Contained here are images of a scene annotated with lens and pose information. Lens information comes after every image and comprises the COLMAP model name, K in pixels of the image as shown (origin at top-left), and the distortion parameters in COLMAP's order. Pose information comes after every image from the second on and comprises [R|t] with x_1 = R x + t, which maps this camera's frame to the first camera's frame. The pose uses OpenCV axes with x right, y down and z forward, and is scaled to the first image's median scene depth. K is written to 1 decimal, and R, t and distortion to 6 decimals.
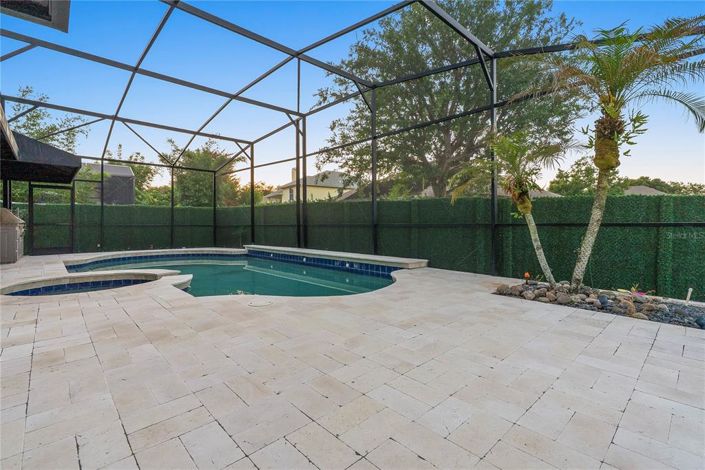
lens RADIAL K [[328.1, 0, 352.0], [0, 328.1, 227.8], [0, 0, 1]] dist [0.002495, 0.000360]
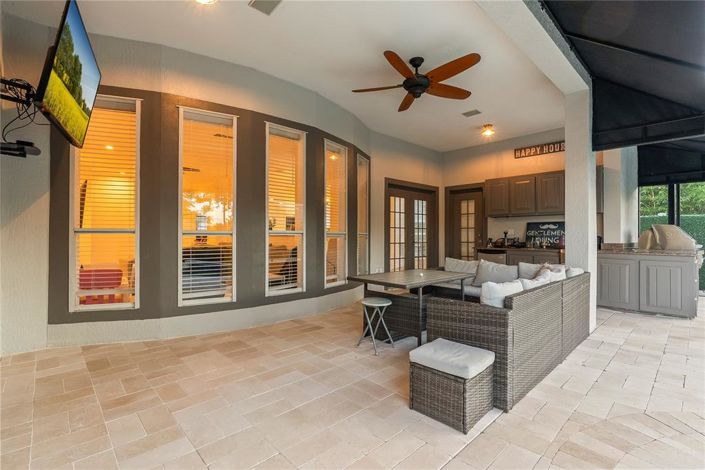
lens RADIAL K [[331.0, 0, 352.5], [0, 331.0, 235.0], [0, 0, 1]] dist [0.001862, 0.000459]
pose [[-0.005163, -0.004220, -0.999978, -0.326288], [-0.007145, 0.999966, -0.004183, -0.027387], [0.999961, 0.007123, -0.005193, 0.308097]]
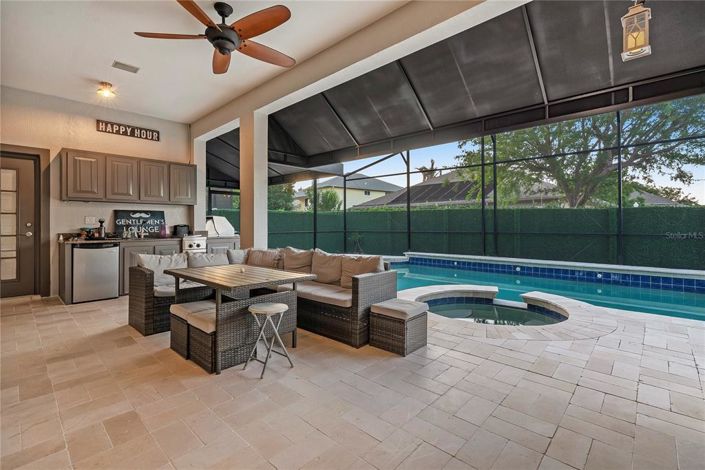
lens RADIAL K [[321.4, 0, 355.3], [0, 321.4, 224.9], [0, 0, 1]] dist [-0.000459, -0.000157]
pose [[0.997319, -0.001726, 0.073159, -0.616762], [0.002181, 0.999979, -0.006141, -0.026723], [-0.073147, 0.006284, 0.997301, 0.063469]]
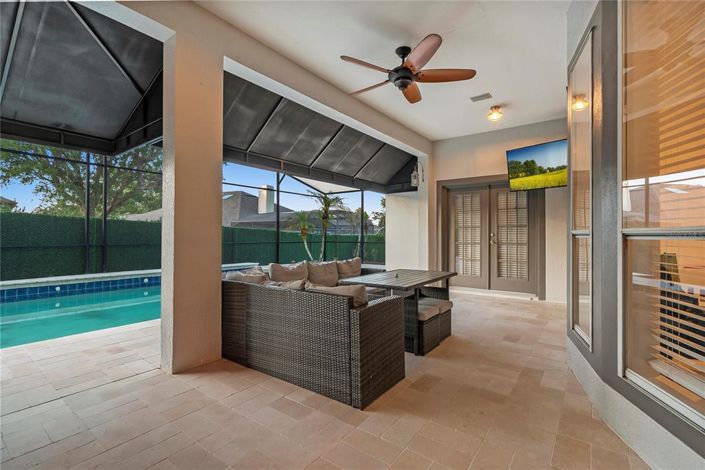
lens RADIAL K [[331.0, 0, 352.5], [0, 331.0, 235.0], [0, 0, 1]] dist [0.001862, 0.000459]
pose [[-0.195143, 0.002108, 0.980773, -1.080024], [-0.002123, 0.999994, -0.002572, -0.032565], [-0.980773, -0.002584, -0.195137, 0.517291]]
